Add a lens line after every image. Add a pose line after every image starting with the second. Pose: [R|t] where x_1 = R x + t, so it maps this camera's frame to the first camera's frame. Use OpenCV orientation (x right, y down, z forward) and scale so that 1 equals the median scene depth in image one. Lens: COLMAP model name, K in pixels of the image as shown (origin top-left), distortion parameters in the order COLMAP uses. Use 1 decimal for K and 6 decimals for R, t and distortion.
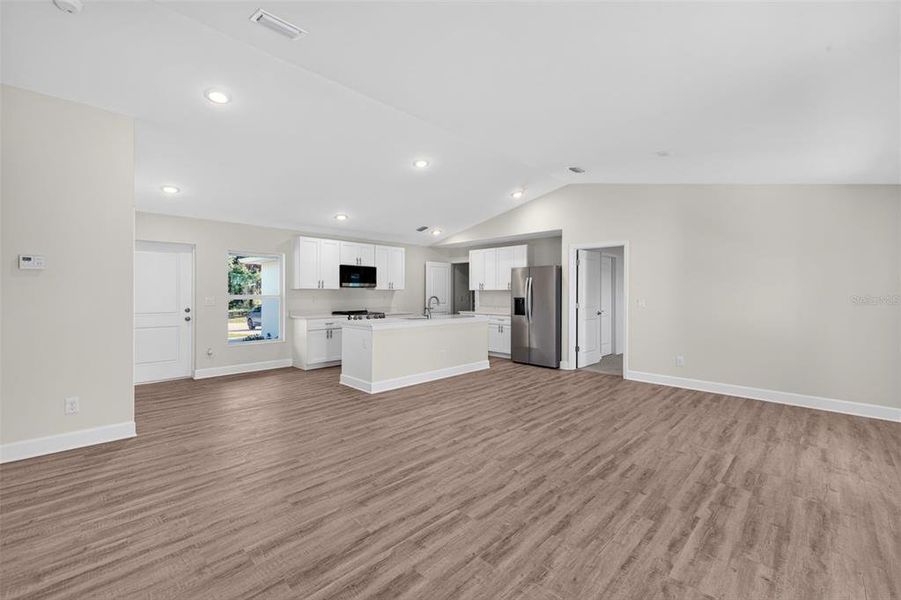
lens RADIAL K [[378.5, 0, 445.9], [0, 378.5, 296.1], [0, 0, 1]] dist [0.011849, 0.000038]
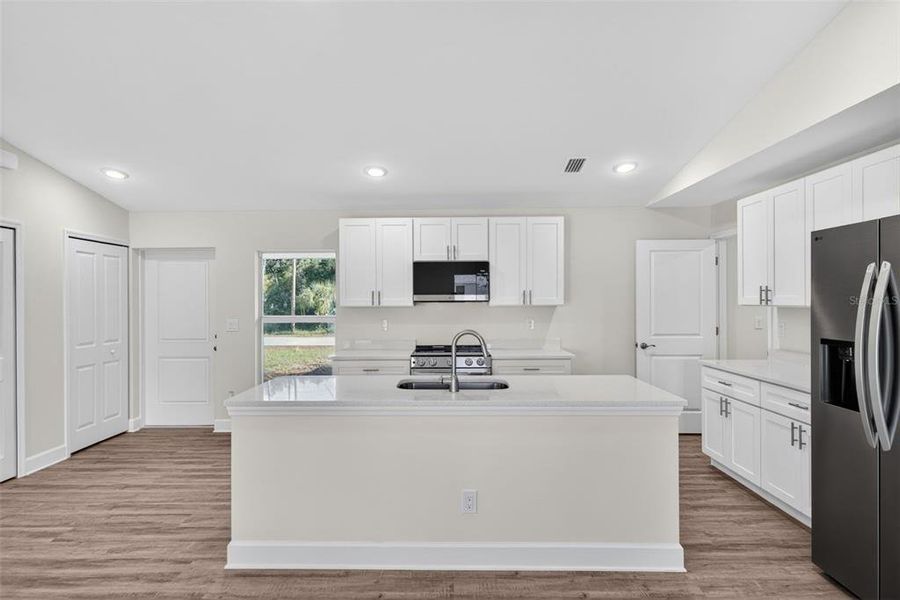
lens RADIAL K [[463.4, 0, 446.8], [0, 463.4, 300.0], [0, 0, 1]] dist [-0.001758, -0.000313]
pose [[0.695258, -0.005730, -0.718737, 0.445284], [0.000955, 0.999975, -0.007048, -0.042173], [0.718760, 0.004214, 0.695246, 1.085970]]
